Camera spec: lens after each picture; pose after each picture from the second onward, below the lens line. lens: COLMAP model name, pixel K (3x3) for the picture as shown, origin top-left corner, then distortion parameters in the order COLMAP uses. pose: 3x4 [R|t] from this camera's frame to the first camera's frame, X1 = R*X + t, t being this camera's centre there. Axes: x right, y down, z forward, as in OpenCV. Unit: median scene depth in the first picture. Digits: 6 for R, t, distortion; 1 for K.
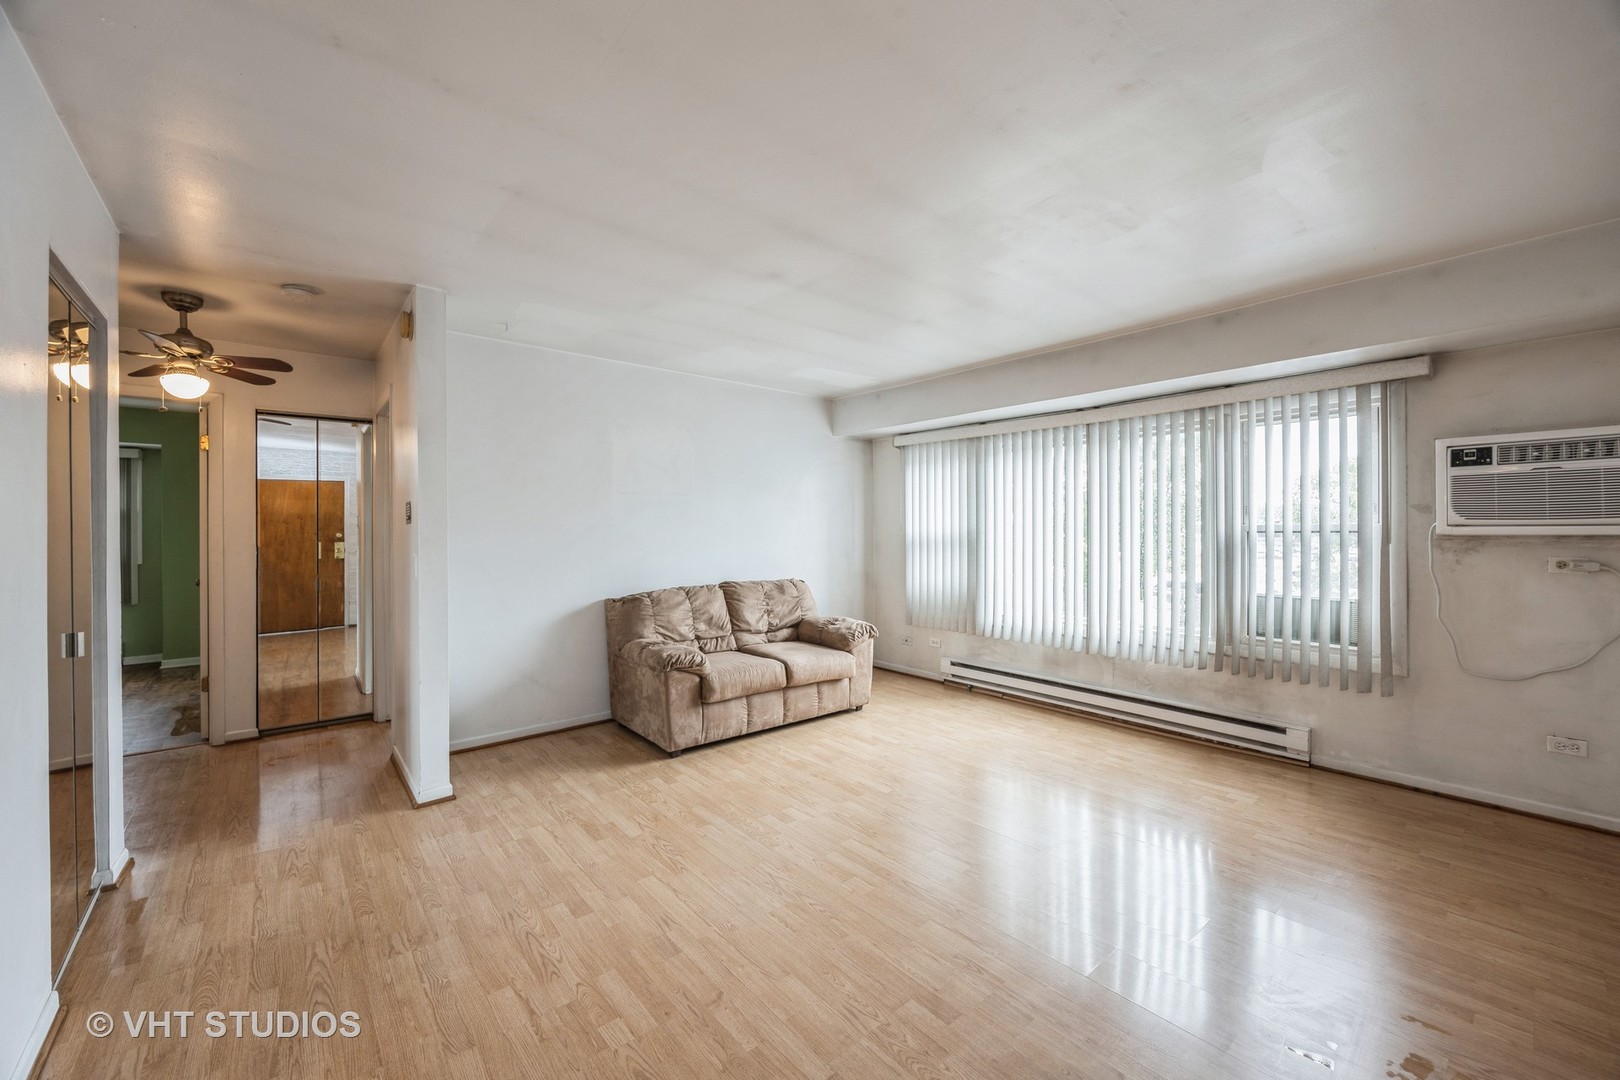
lens RADIAL K [[628.6, 0, 803.5], [0, 628.6, 534.0], [0, 0, 1]] dist [-0.009423, -0.000146]
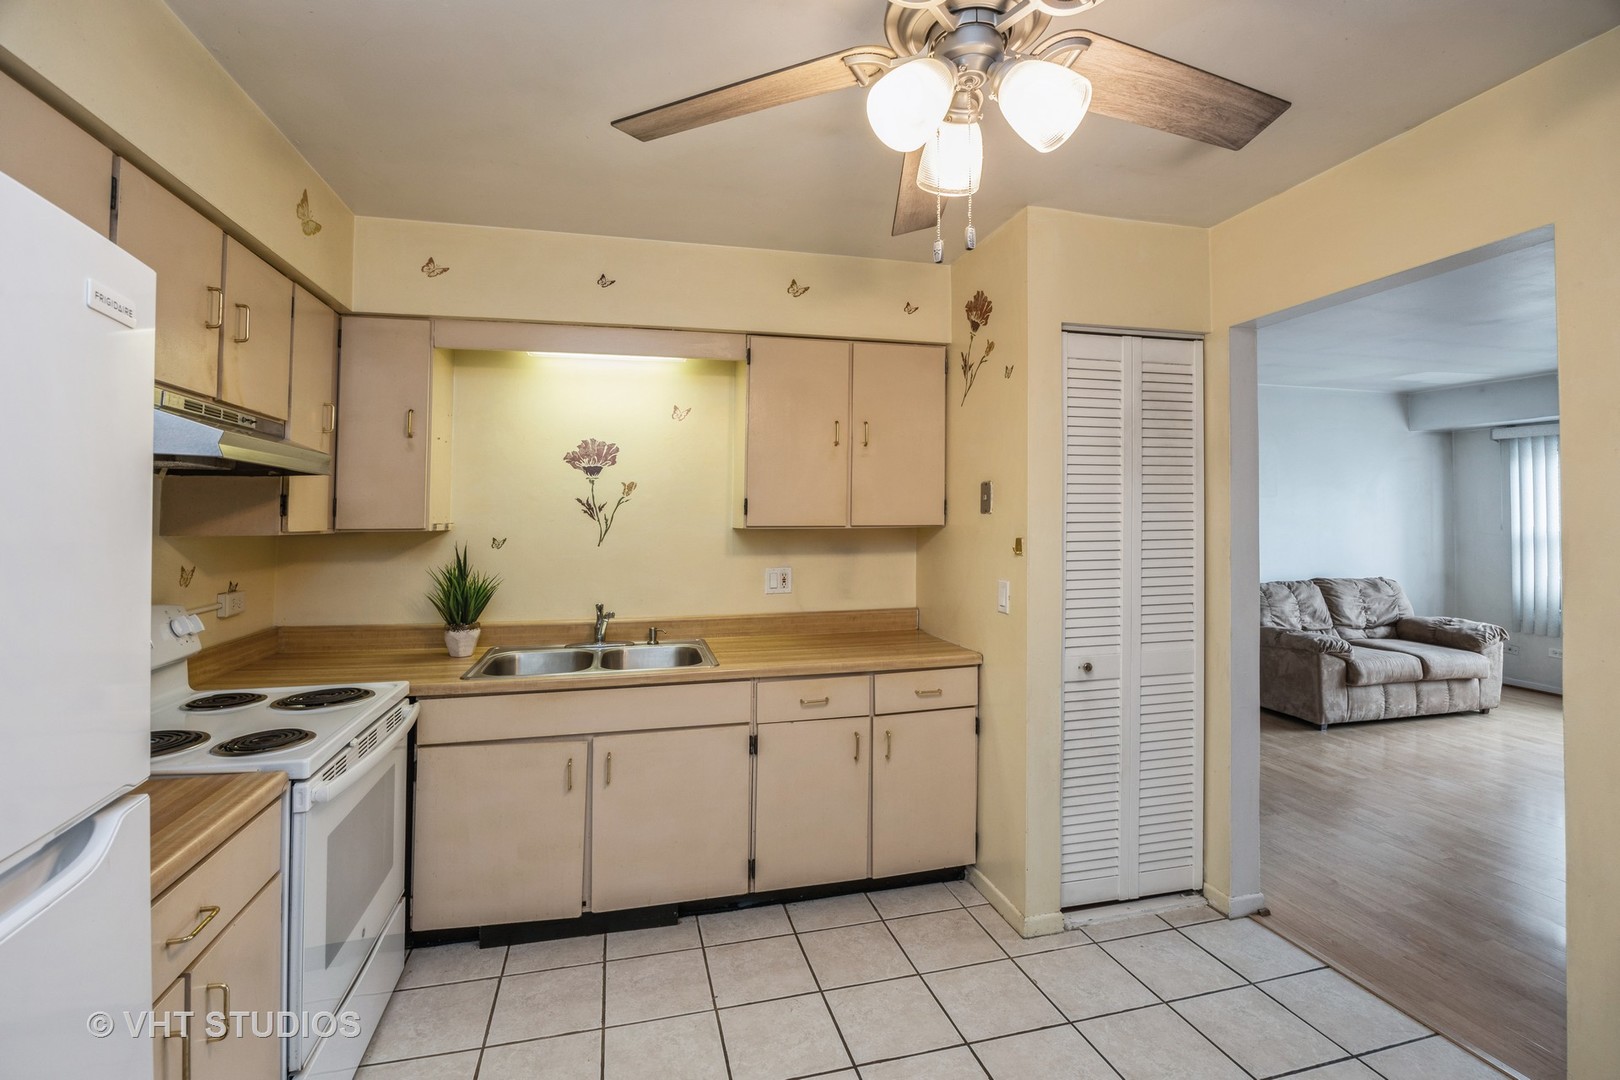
lens RADIAL K [[699.3, 0, 827.3], [0, 699.3, 506.0], [0, 0, 1]] dist [-0.005677, -0.000500]
pose [[0.904006, -0.009359, -0.427418, -0.418756], [-0.000365, 0.999743, -0.022663, -0.022485], [0.427520, 0.020644, 0.903770, -0.484445]]
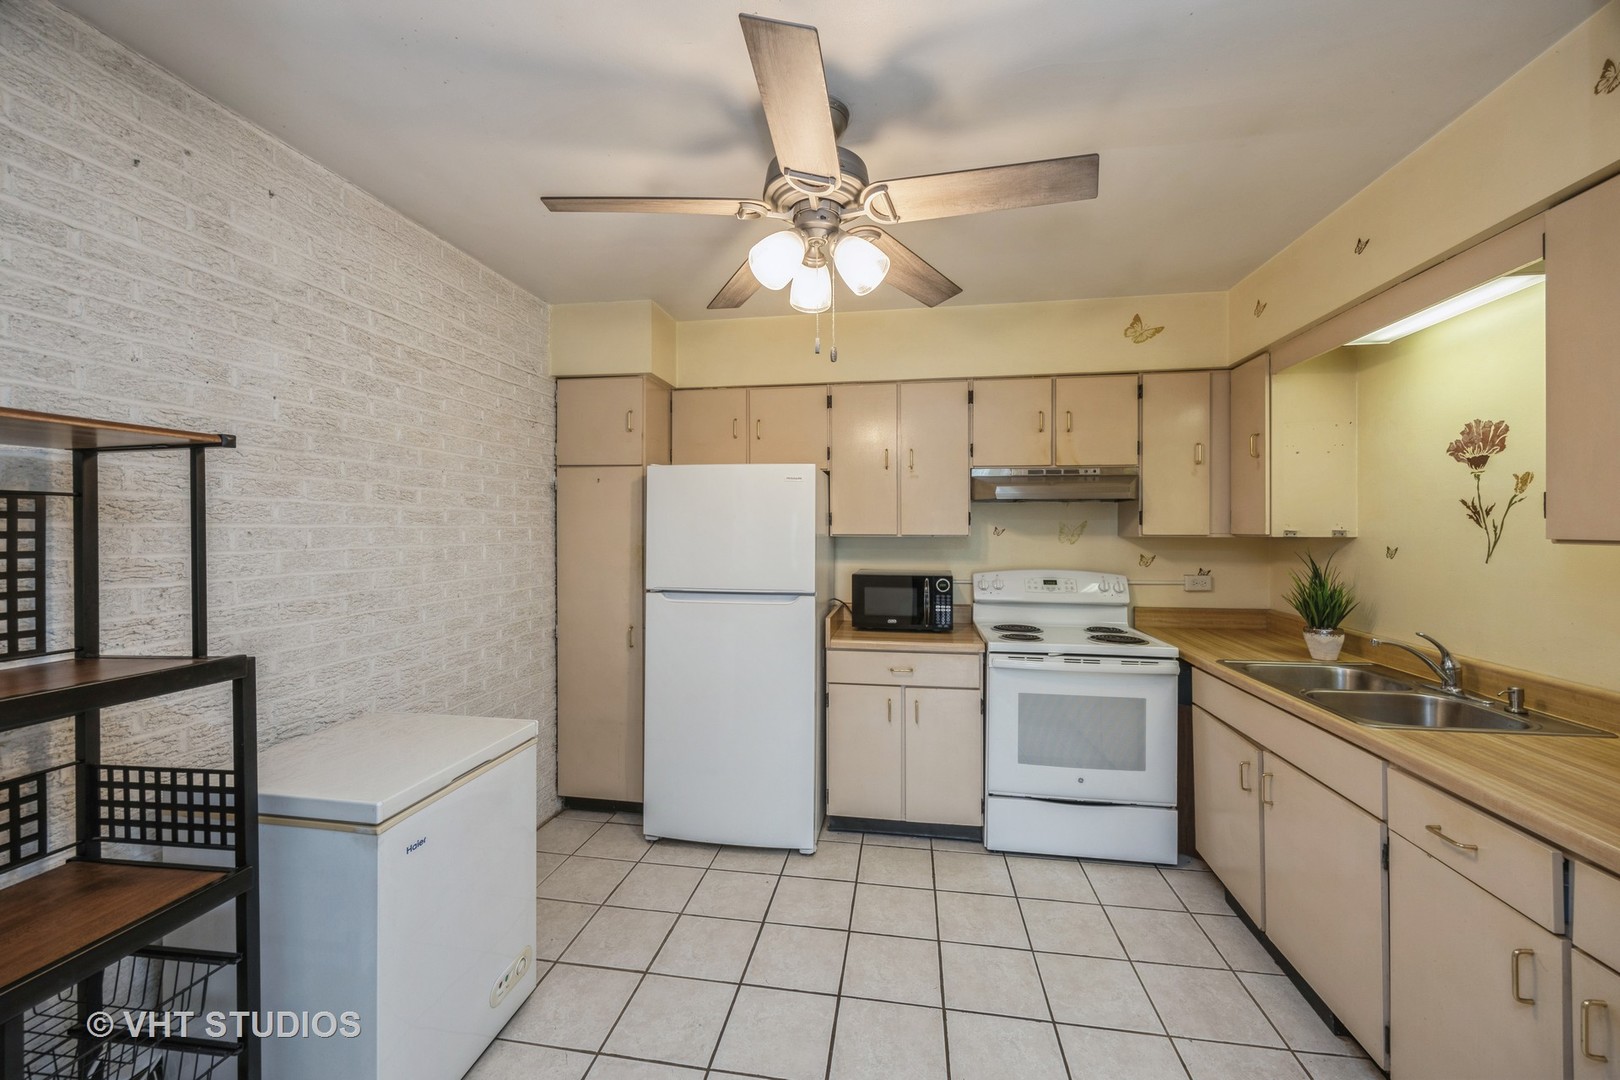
lens RADIAL K [[628.6, 0, 795.9], [0, 628.6, 519.5], [0, 0, 1]] dist [-0.009423, -0.000146]
pose [[-0.766842, -0.004422, -0.641821, -0.229496], [-0.001336, 0.999985, -0.005294, -0.027179], [0.641835, -0.003202, -0.766836, 0.091761]]
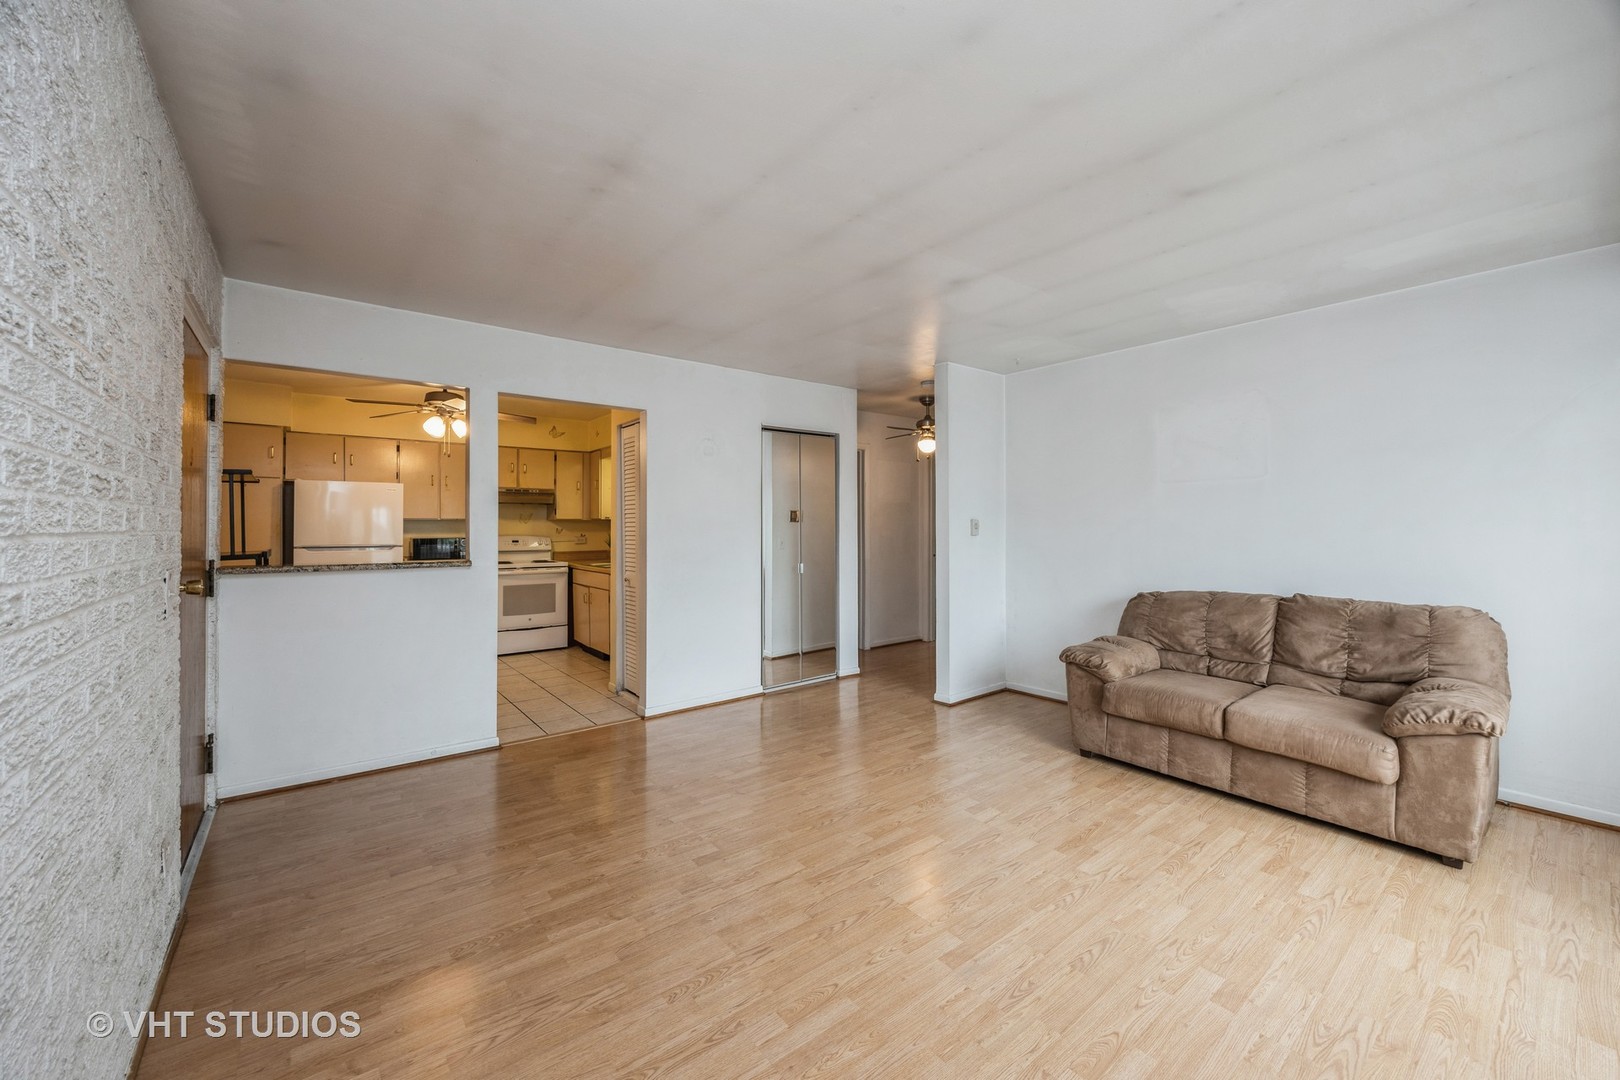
lens RADIAL K [[628.6, 0, 809.7], [0, 628.6, 524.0], [0, 0, 1]] dist [-0.009423, -0.000146]
pose [[-0.028036, 0.001964, -0.999605, 0.684526], [-0.001308, 0.999997, 0.002001, -0.005003], [0.999606, 0.001363, -0.028033, 0.530067]]
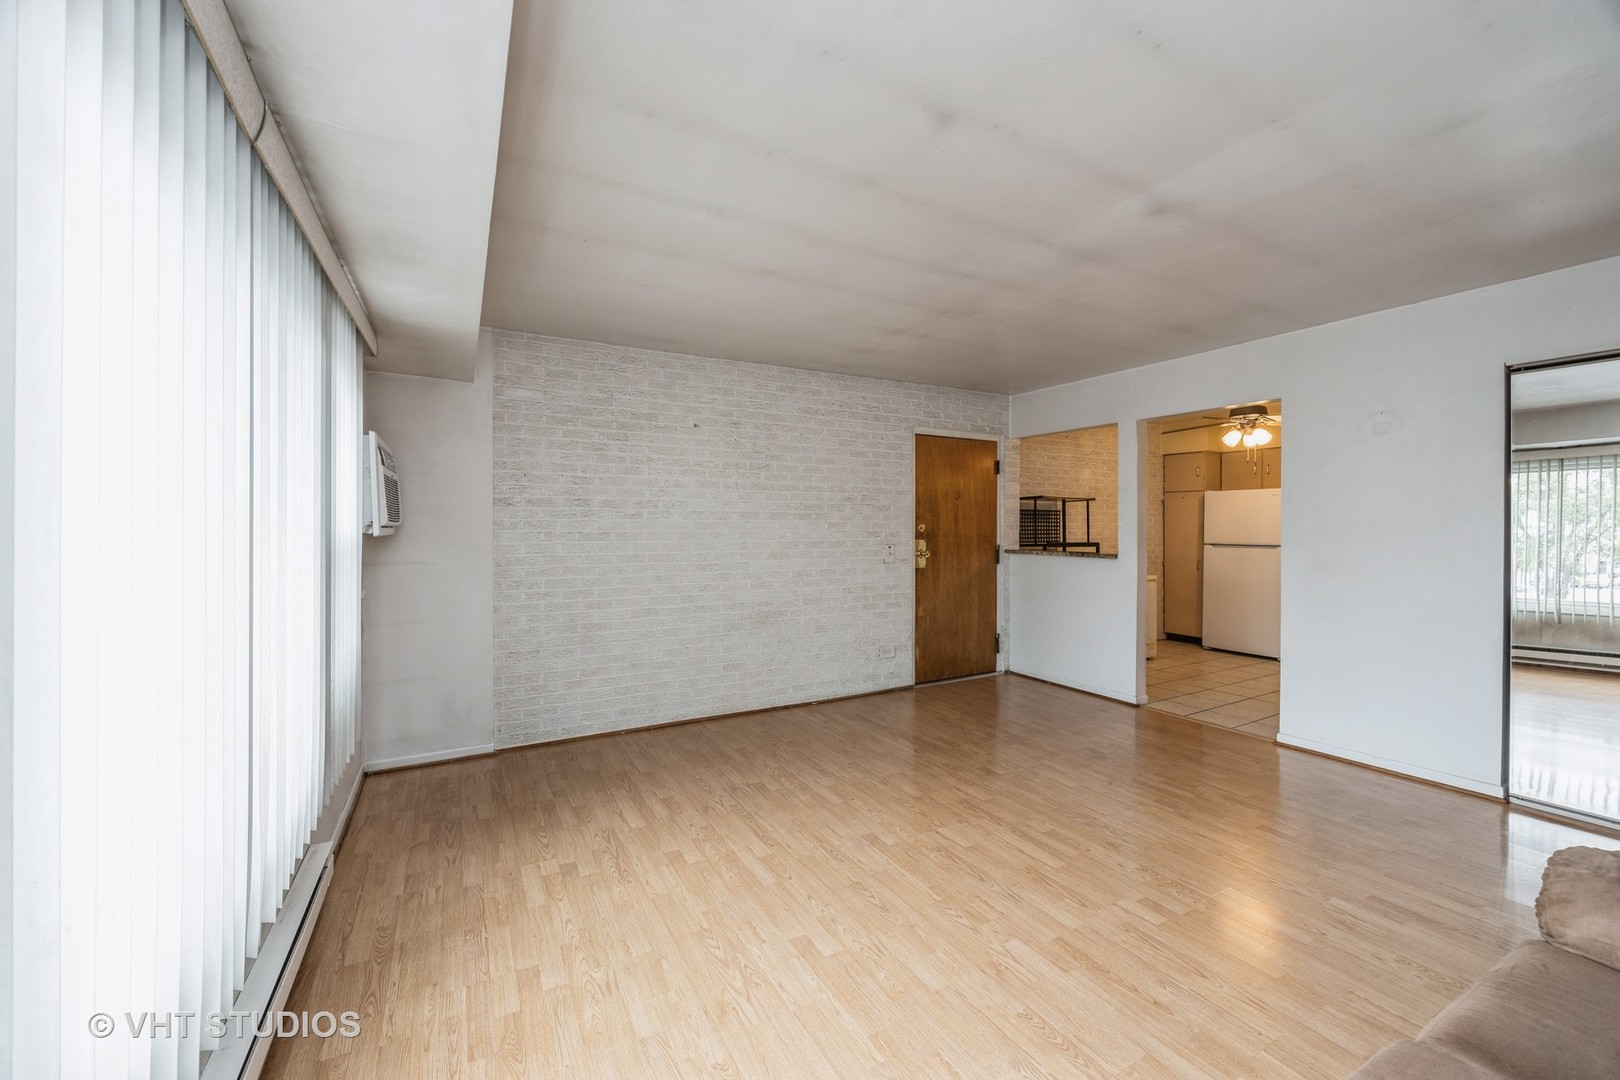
lens RADIAL K [[628.6, 0, 807.0], [0, 628.6, 535.7], [0, 0, 1]] dist [-0.009423, -0.000146]
pose [[-0.982099, 0.001829, 0.188355, 0.167005], [0.004976, 0.999856, 0.016236, -0.007574], [-0.188299, 0.016883, -0.981967, 1.264572]]
